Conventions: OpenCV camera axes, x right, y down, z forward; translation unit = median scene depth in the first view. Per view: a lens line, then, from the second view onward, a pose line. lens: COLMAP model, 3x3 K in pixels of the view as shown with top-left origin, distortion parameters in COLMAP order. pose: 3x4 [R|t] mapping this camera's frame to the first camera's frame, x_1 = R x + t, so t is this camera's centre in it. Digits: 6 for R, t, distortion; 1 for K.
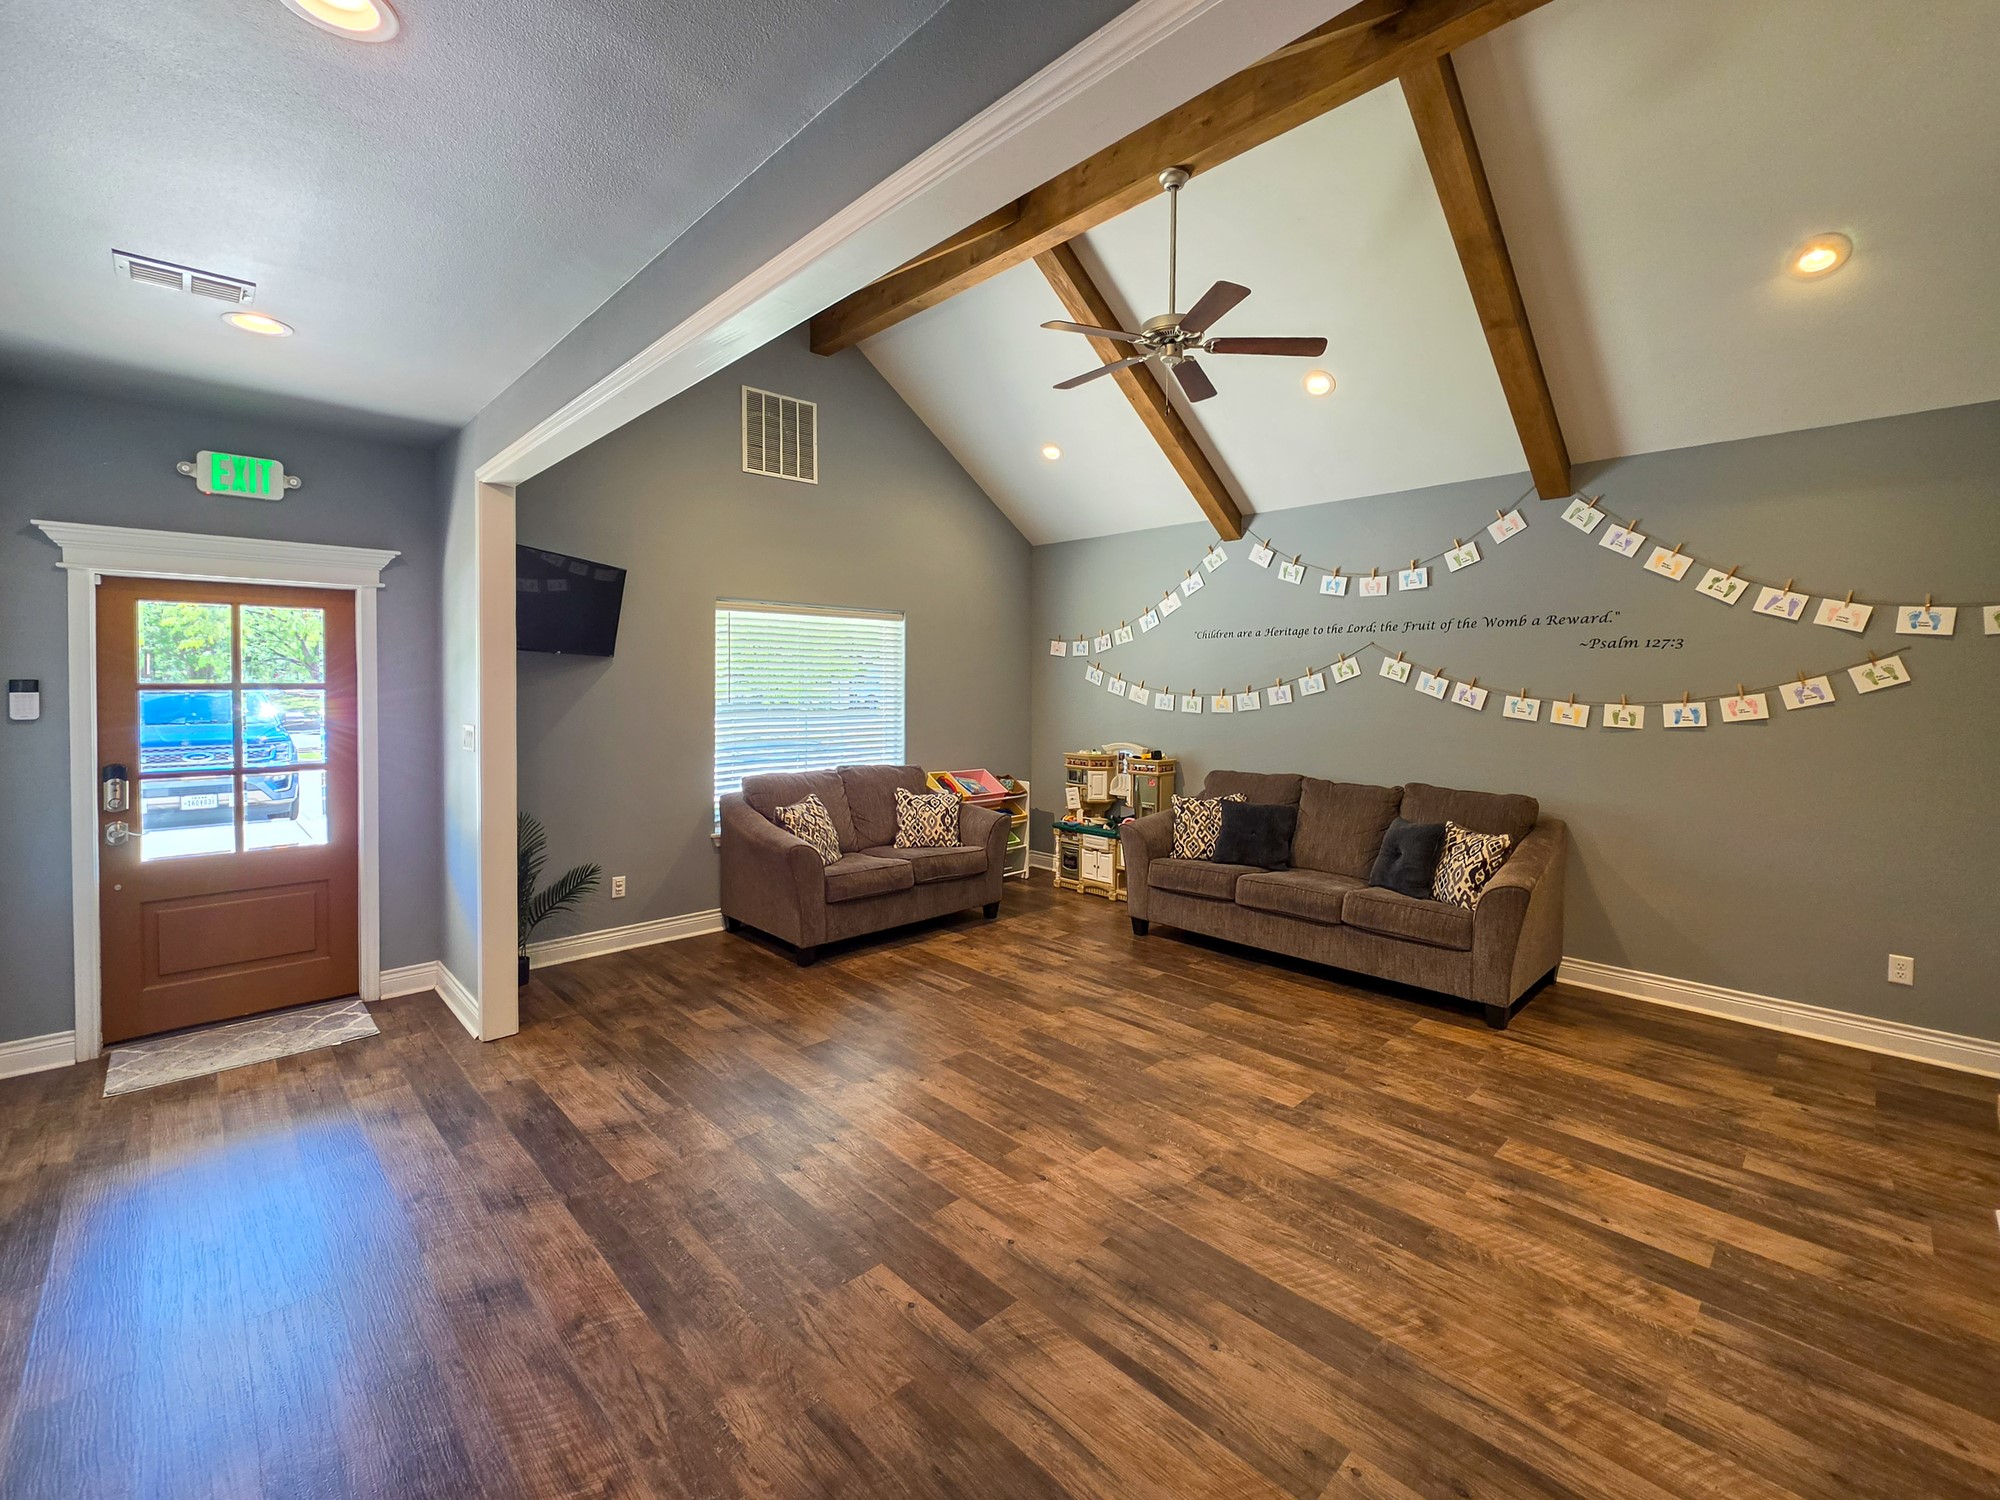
lens RADIAL K [[856.8, 0, 1000.0], [0, 856.8, 730.4], [0, 0, 1]] dist [-0.003621, -0.000648]
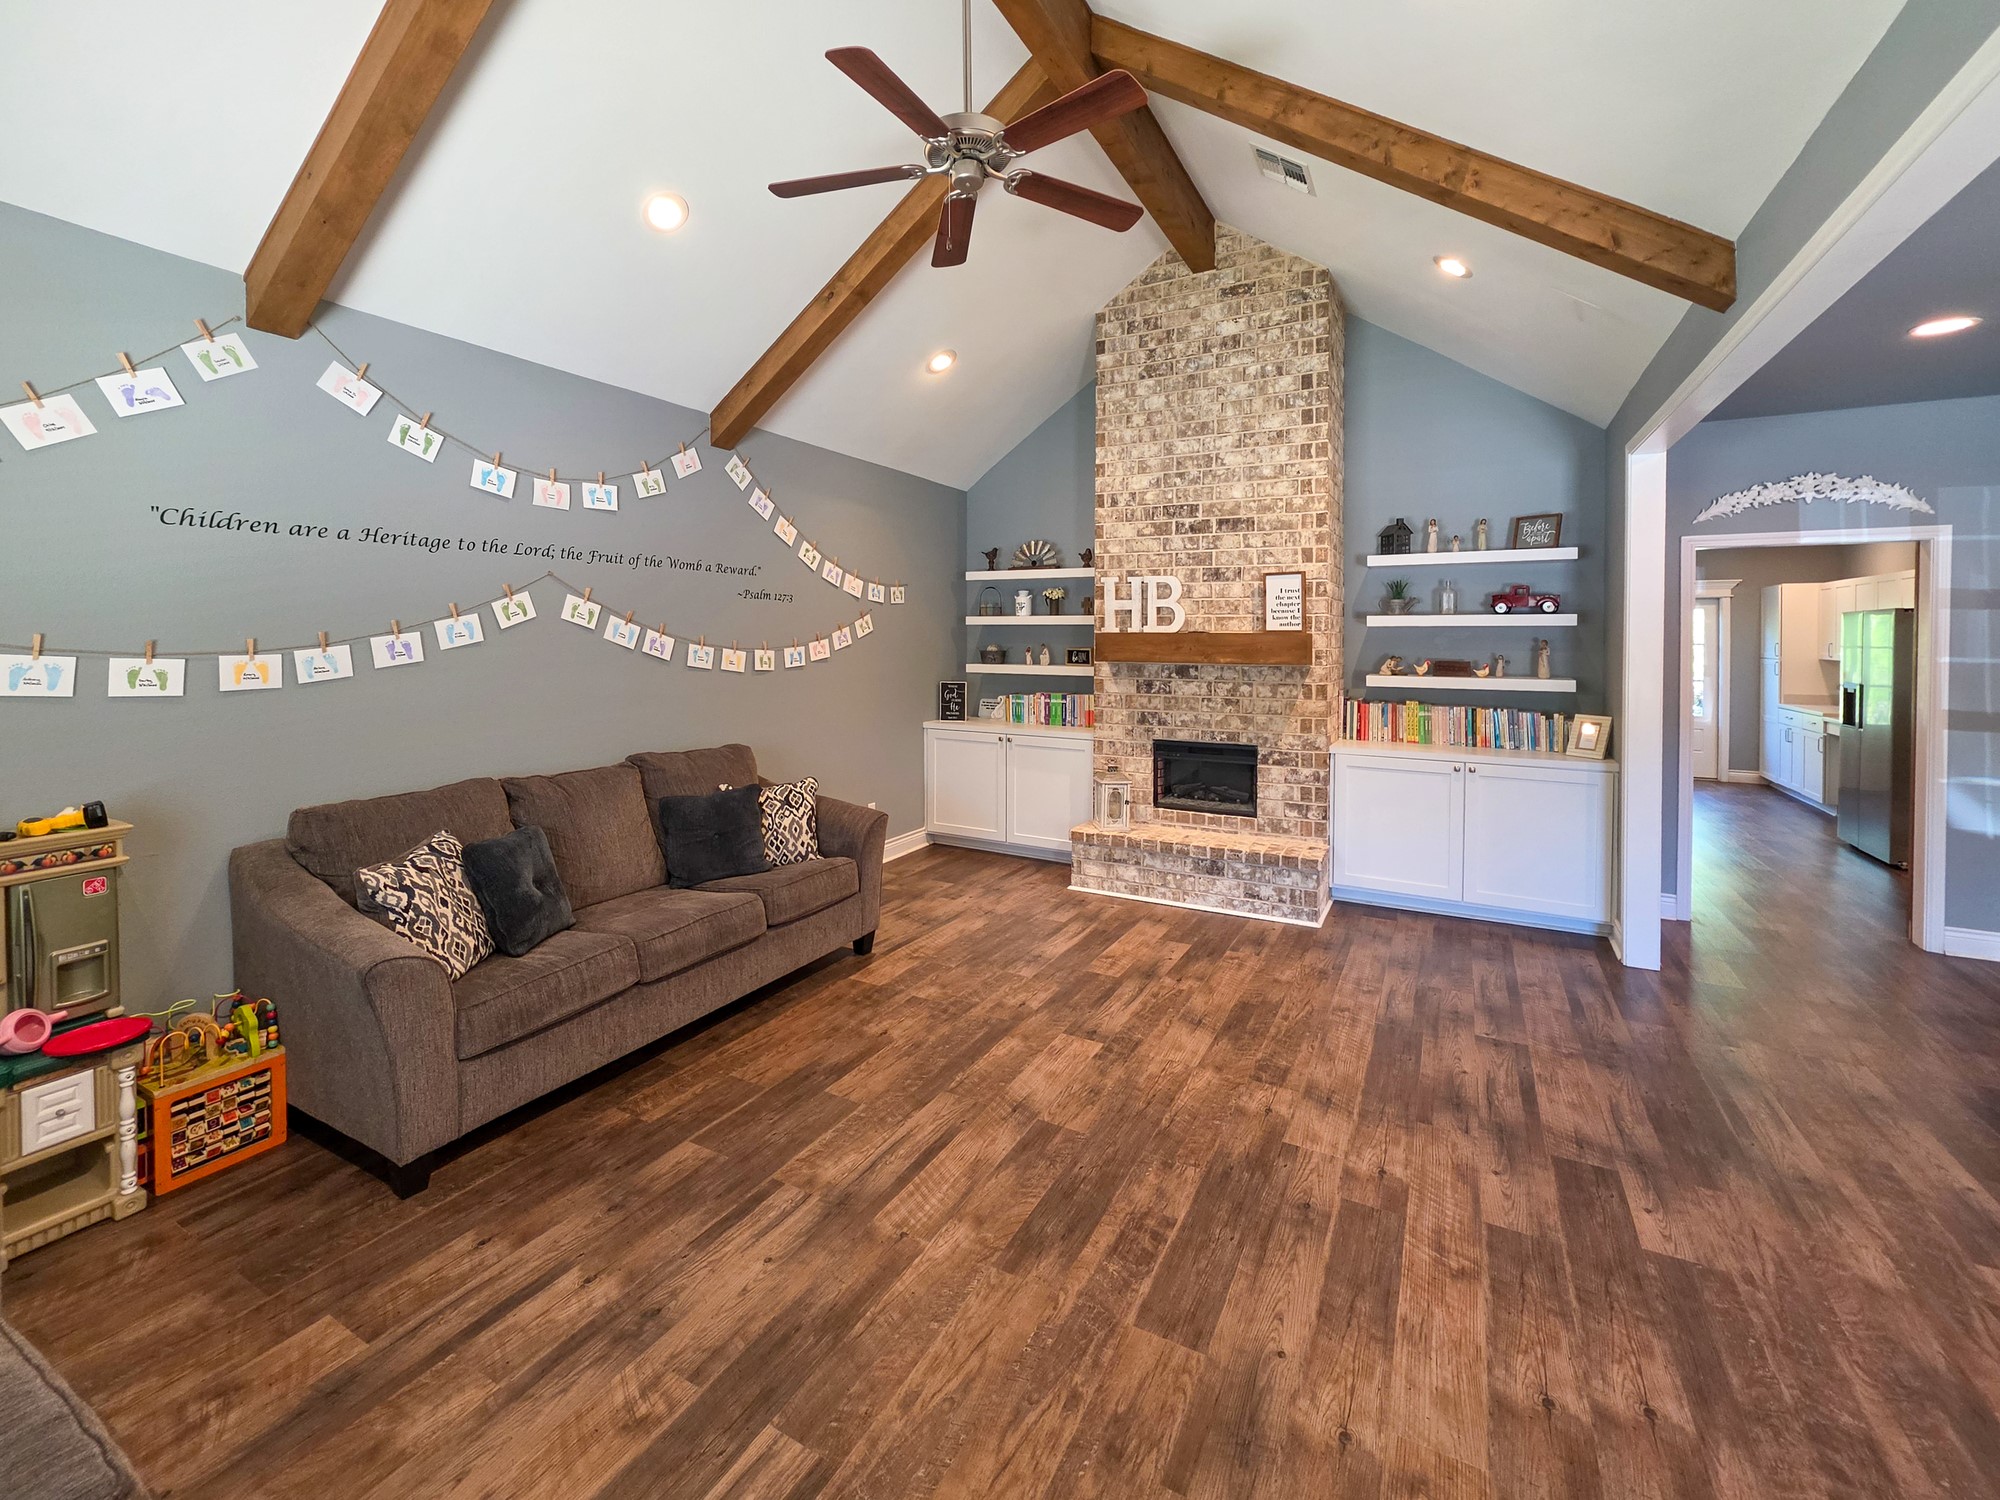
lens RADIAL K [[856.8, 0, 989.8], [0, 856.8, 658.3], [0, 0, 1]] dist [-0.003621, -0.000648]
pose [[-0.305364, -0.030119, 0.951759, -0.466679], [0.046772, 0.997819, 0.046583, -0.061679], [-0.951086, 0.058741, -0.303290, 1.133473]]
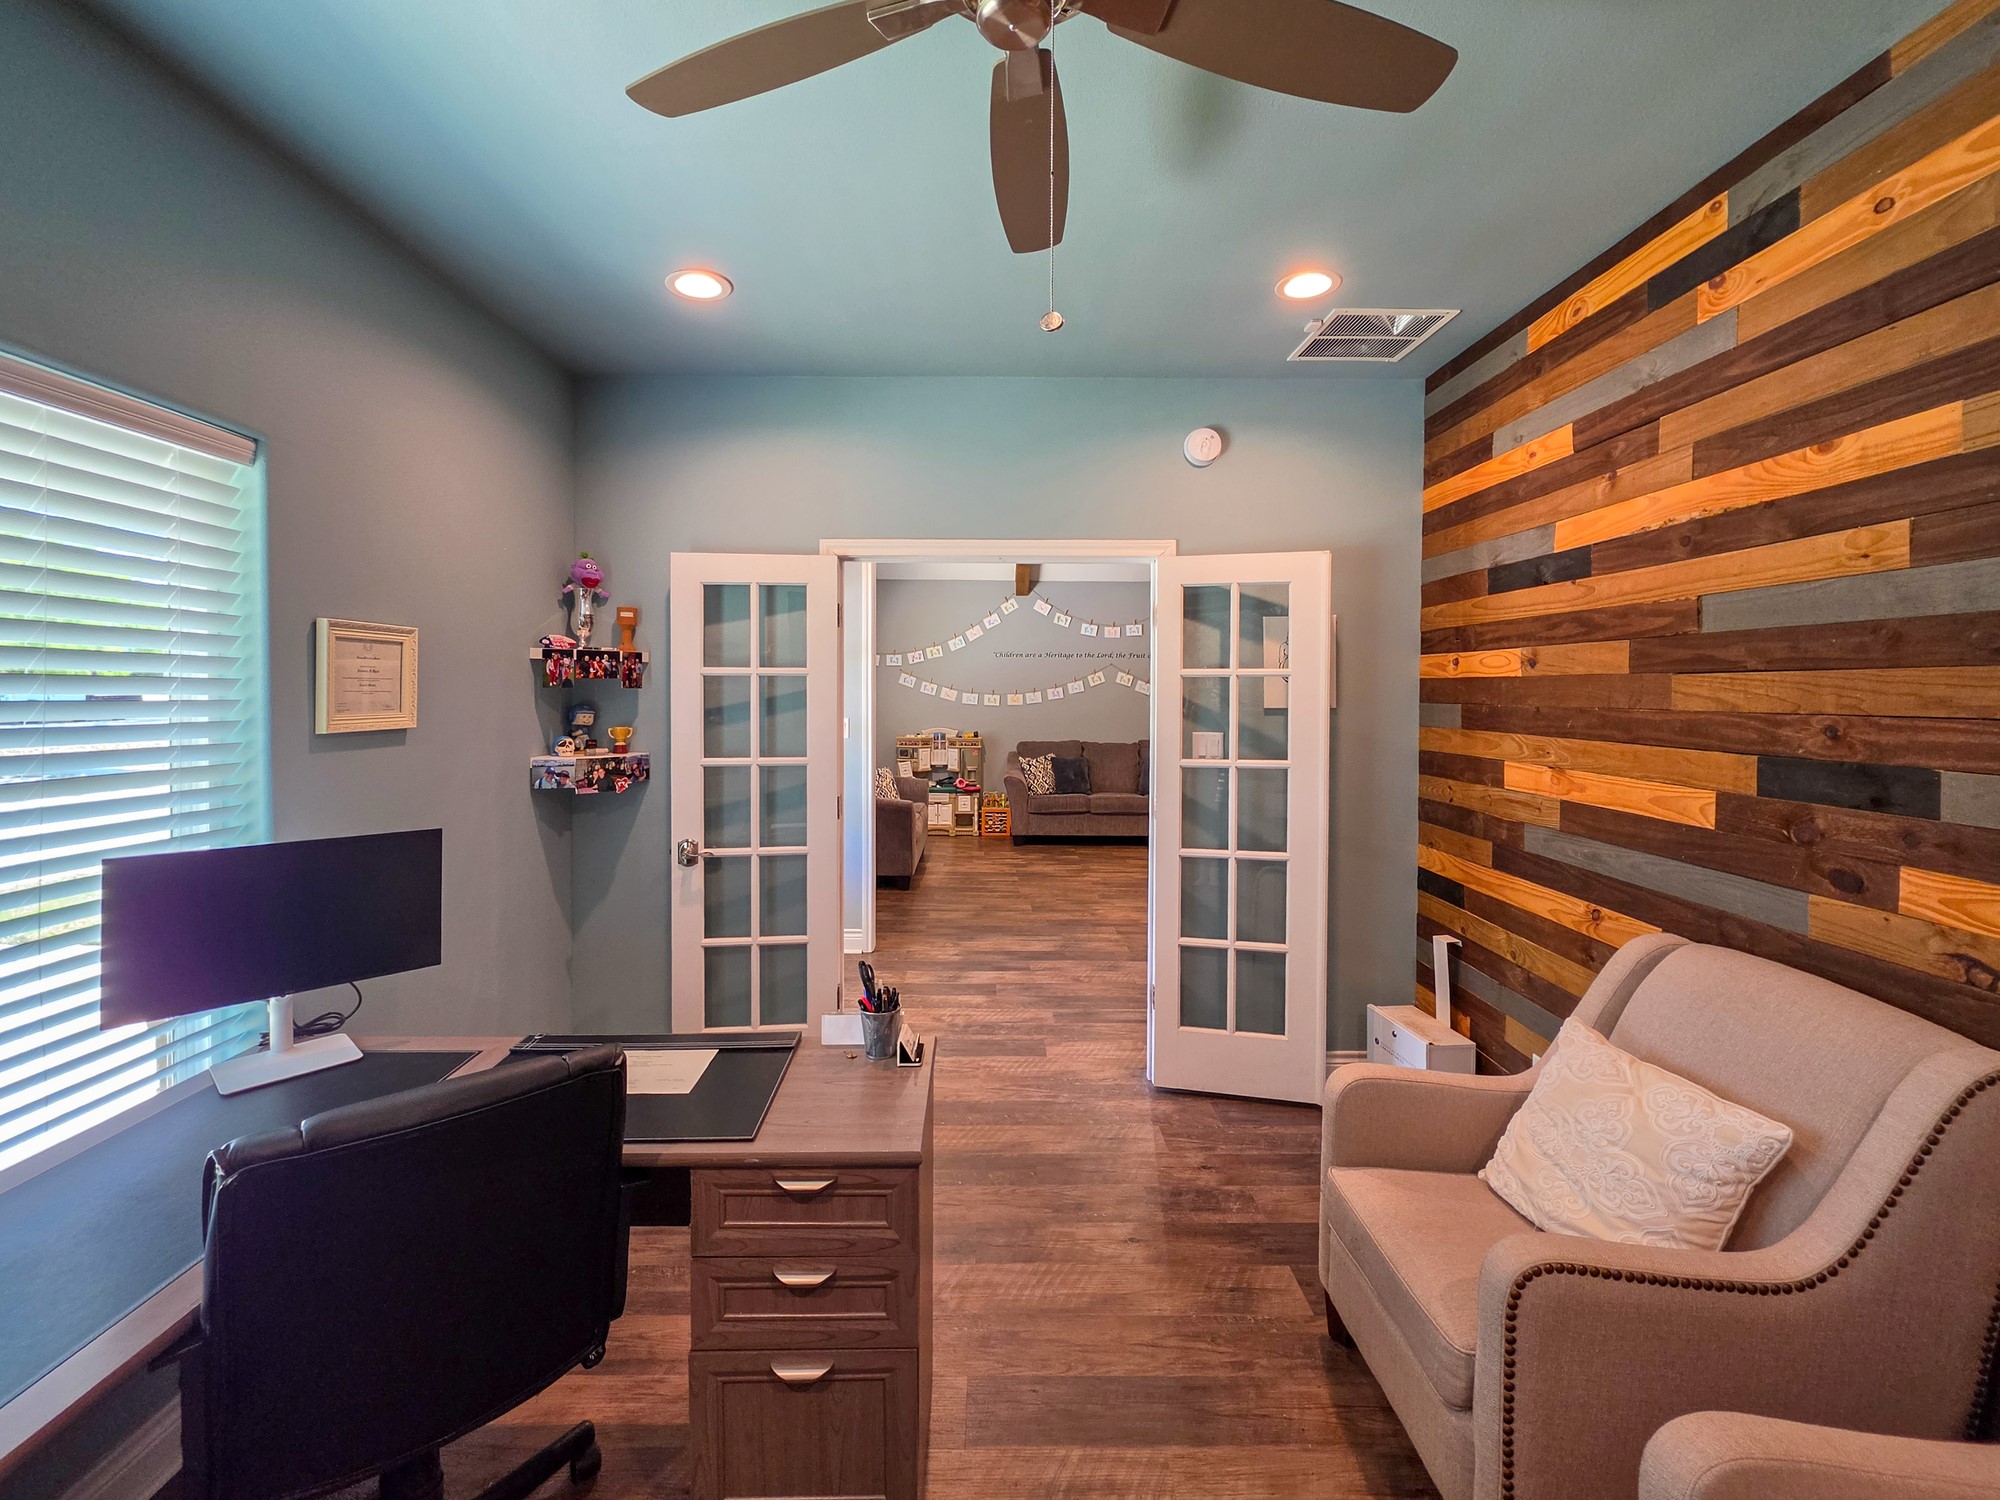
lens RADIAL K [[856.8, 0, 991.3], [0, 856.8, 752.3], [0, 0, 1]] dist [-0.003621, -0.000648]
pose [[0.686675, -0.059756, 0.724505, -1.369873], [0.037115, 0.998198, 0.047152, -0.014396], [-0.726017, -0.005488, 0.687655, -0.072235]]
